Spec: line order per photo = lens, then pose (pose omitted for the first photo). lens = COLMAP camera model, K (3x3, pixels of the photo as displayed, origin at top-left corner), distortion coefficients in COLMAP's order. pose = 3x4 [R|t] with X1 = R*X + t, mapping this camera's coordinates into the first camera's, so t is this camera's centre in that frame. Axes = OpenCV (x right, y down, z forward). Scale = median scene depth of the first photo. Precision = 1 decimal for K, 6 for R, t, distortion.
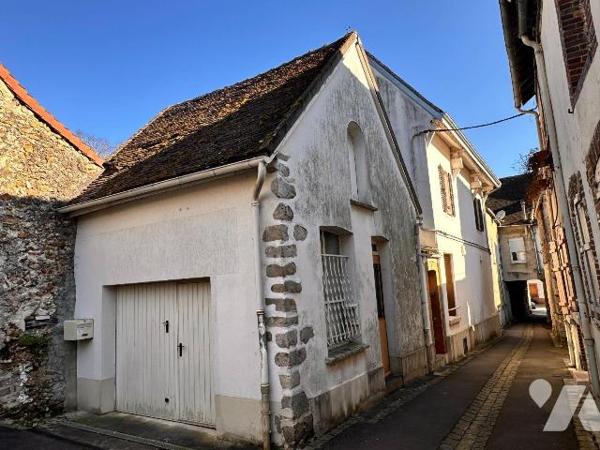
lens RADIAL K [[387.9, 0, 300.0], [0, 387.9, 225.0], [0, 0, 1]] dist [-0.004009, -0.000165]
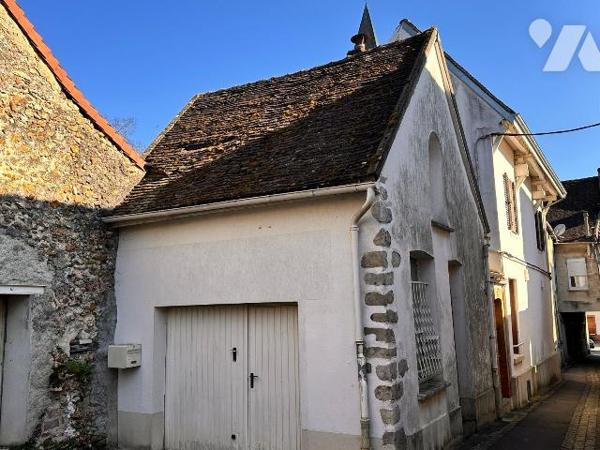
lens RADIAL K [[504.5, 0, 300.0], [0, 504.5, 225.0], [0, 0, 1]] dist [0.120714, -0.186454]
pose [[0.998688, 0.038672, 0.033560, -0.224432], [-0.038539, 0.999247, -0.004578, -0.039000], [-0.033712, 0.003279, 0.999426, -0.185565]]
